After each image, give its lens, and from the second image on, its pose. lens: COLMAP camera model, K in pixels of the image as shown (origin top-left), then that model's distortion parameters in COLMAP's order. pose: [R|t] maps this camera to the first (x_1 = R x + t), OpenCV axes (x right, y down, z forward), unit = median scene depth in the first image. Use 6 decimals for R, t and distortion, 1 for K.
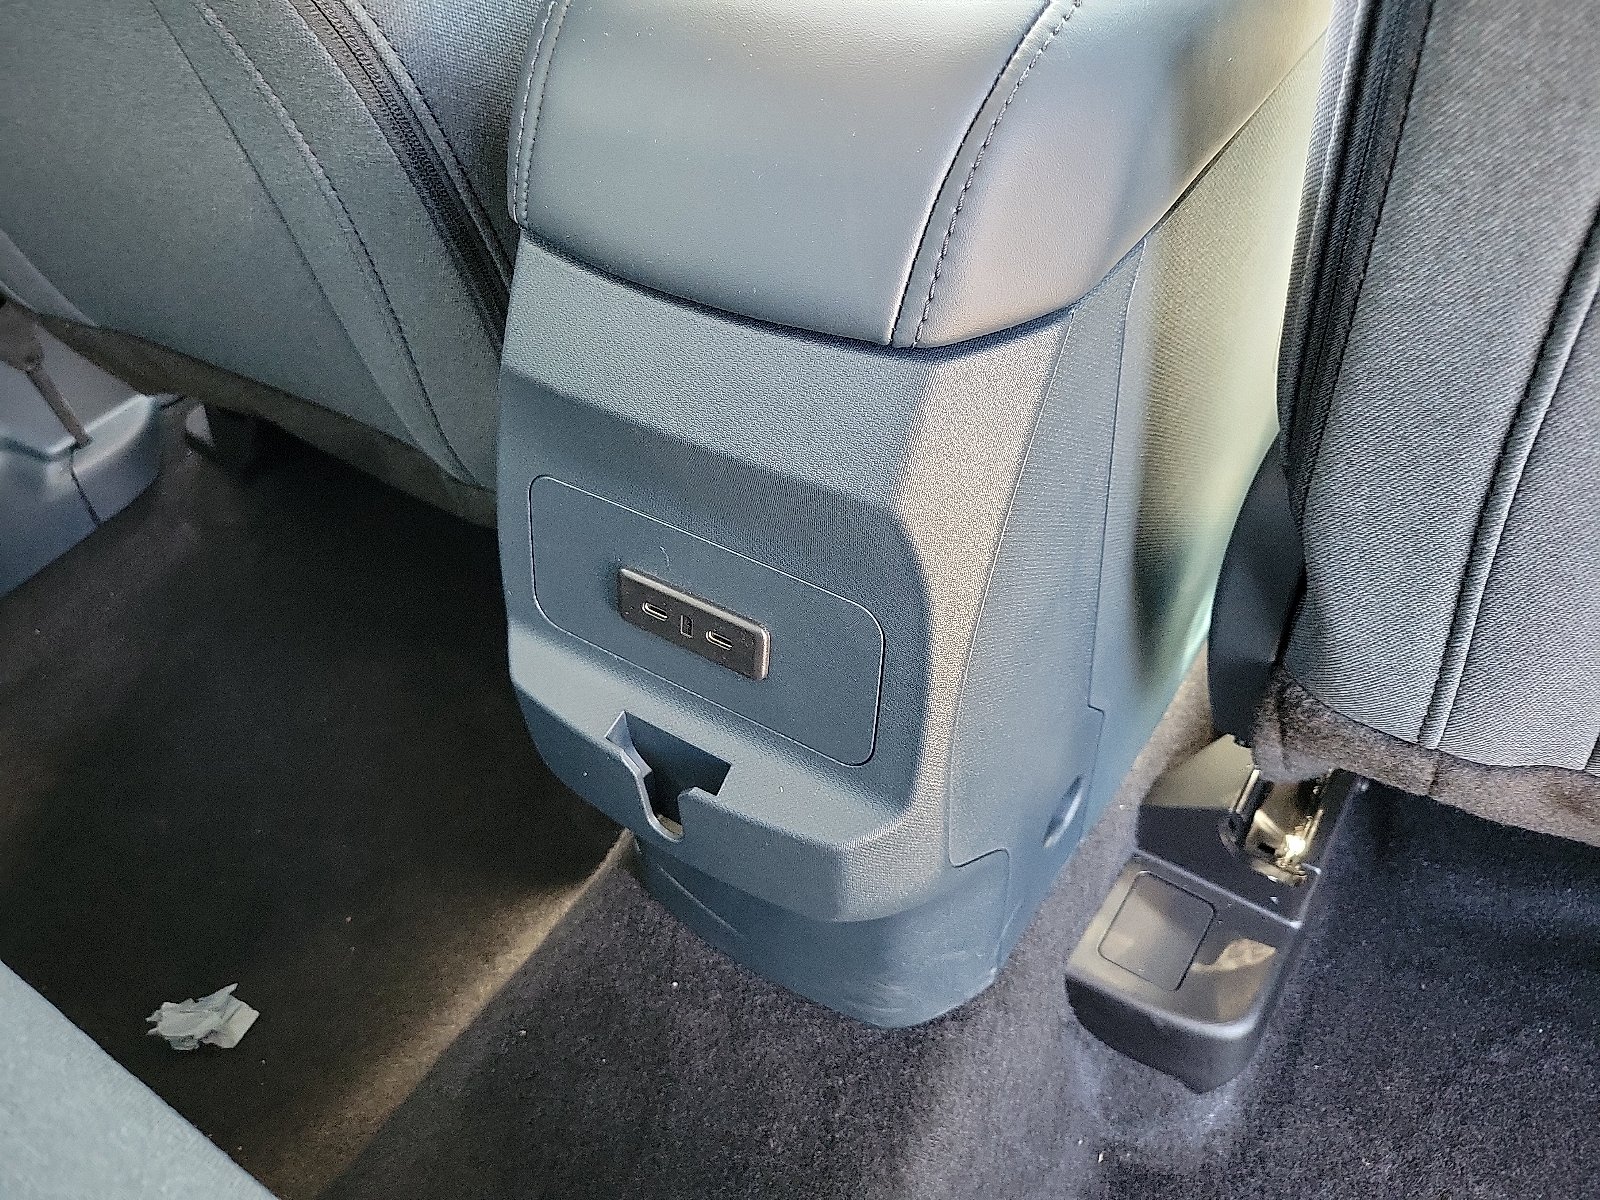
lens RADIAL K [[1226.8, 0, 776.5], [0, 1226.8, 597.4], [0, 0, 1]] dist [0.059321, -0.042657]
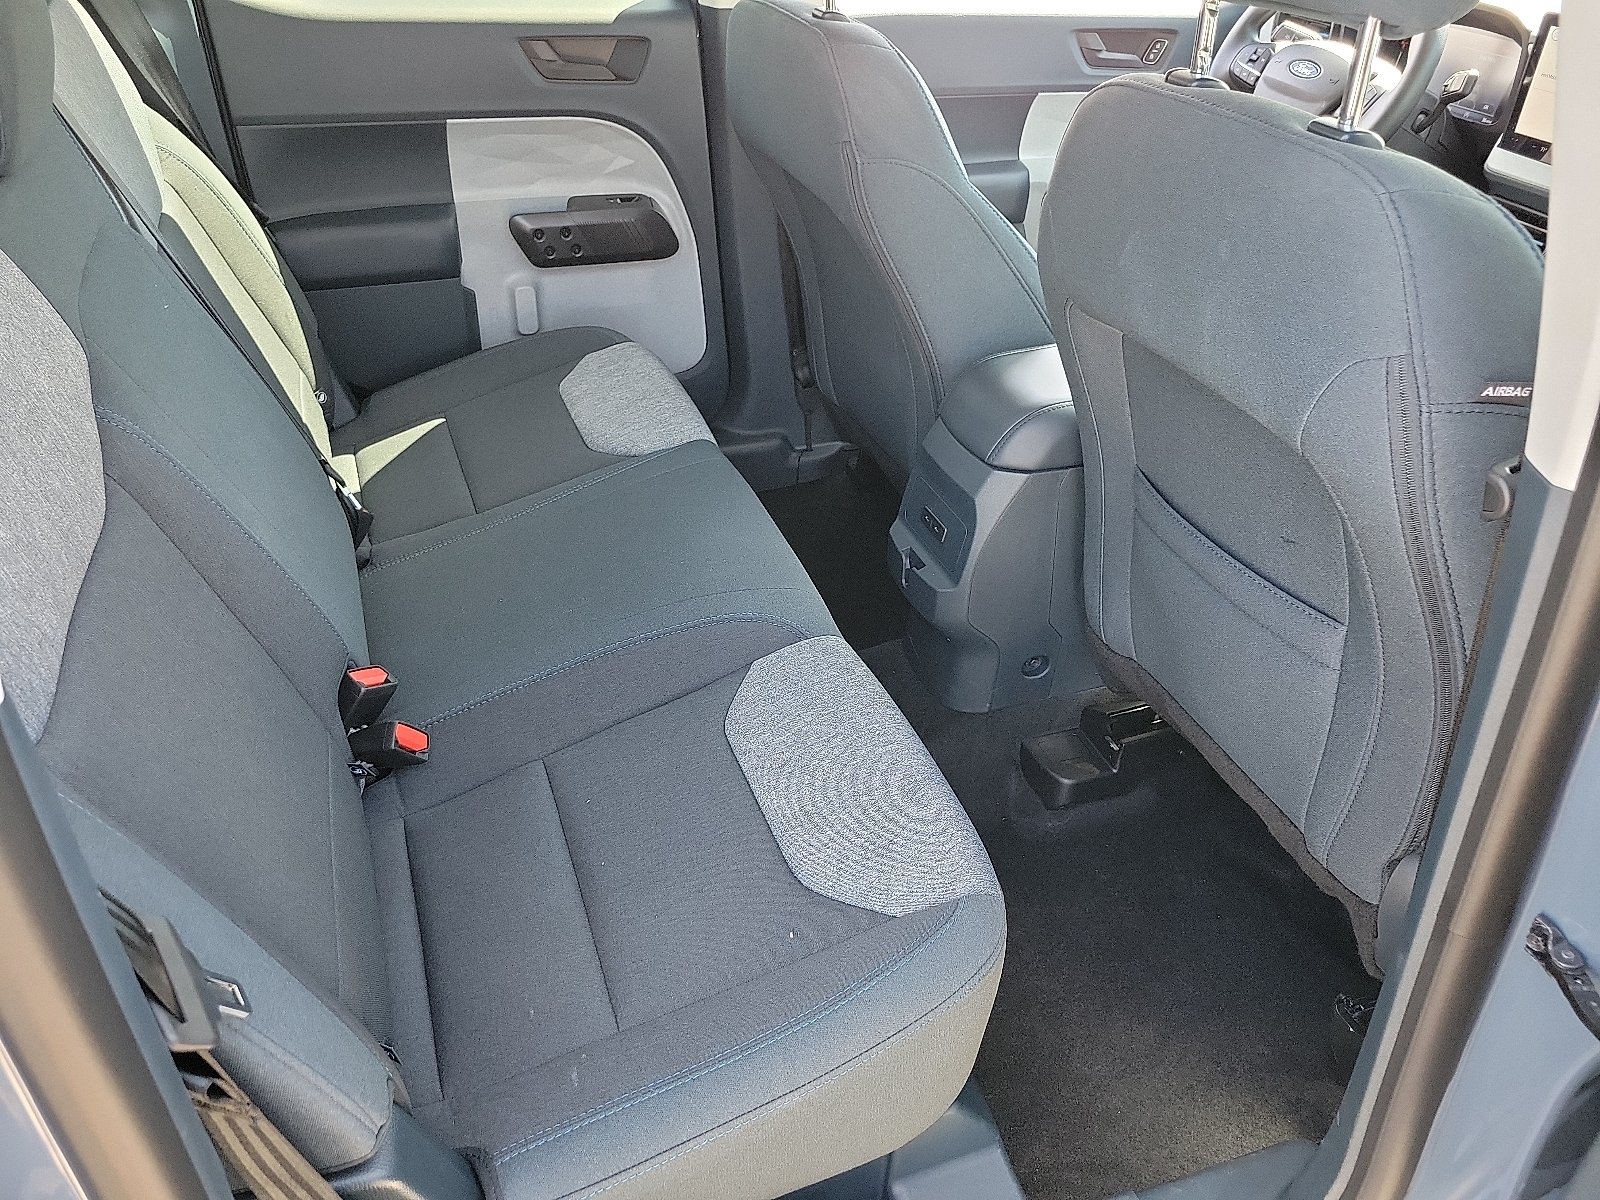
lens RADIAL K [[1226.8, 0, 776.5], [0, 1226.8, 597.4], [0, 0, 1]] dist [0.059321, -0.042657]
pose [[0.790774, 0.411662, -0.453001, 0.960222], [-0.481020, 0.875606, -0.043983, 0.439366], [0.378544, 0.252683, 0.890424, -1.750264]]
